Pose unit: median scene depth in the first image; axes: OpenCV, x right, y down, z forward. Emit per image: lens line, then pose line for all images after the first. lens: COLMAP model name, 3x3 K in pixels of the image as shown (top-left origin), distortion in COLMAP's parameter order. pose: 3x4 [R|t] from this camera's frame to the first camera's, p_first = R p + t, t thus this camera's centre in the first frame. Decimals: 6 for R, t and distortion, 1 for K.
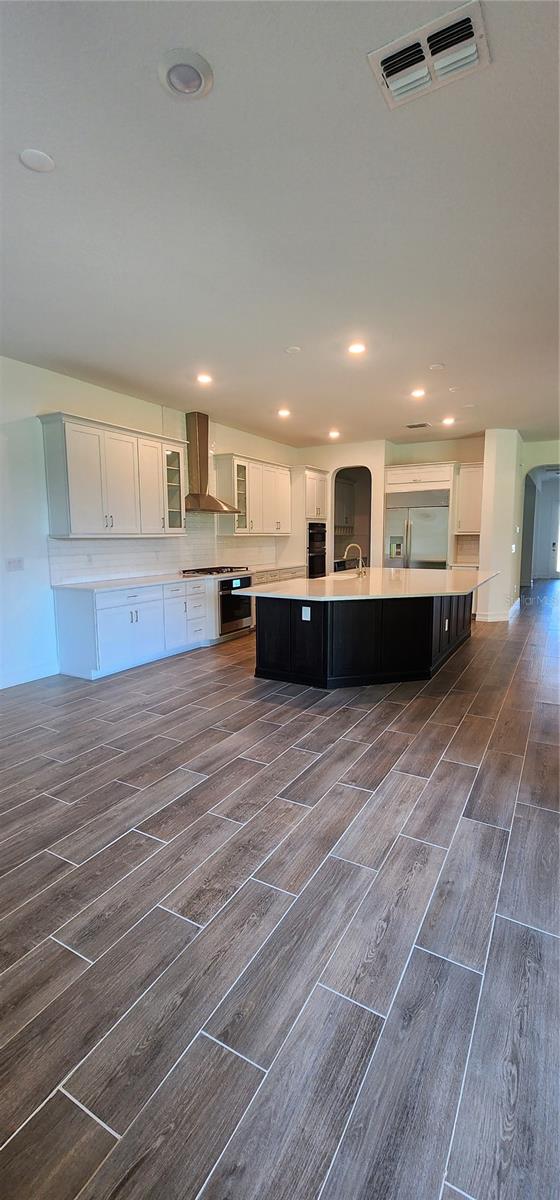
lens RADIAL K [[494.5, 0, 280.0], [0, 494.5, 599.3], [0, 0, 1]] dist [-0.000363, -0.000379]
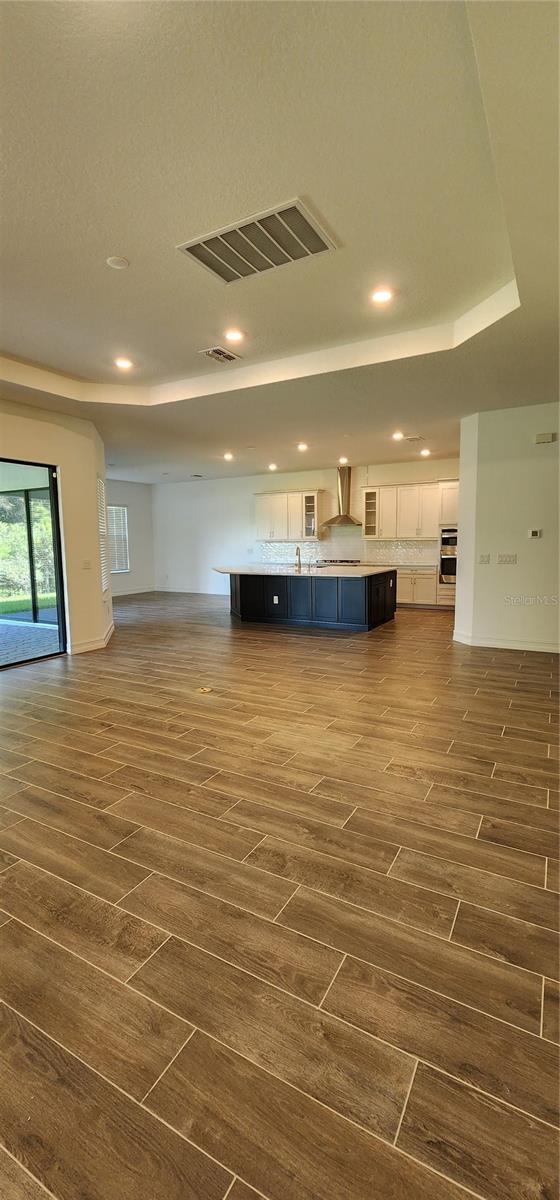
lens RADIAL K [[494.5, 0, 276.6], [0, 494.5, 604.0], [0, 0, 1]] dist [-0.000363, -0.000379]
pose [[0.010436, 0.124673, -0.992143, 1.422680], [-0.124017, 0.984698, 0.122433, -0.086454], [0.992225, 0.121765, 0.025738, 0.710780]]
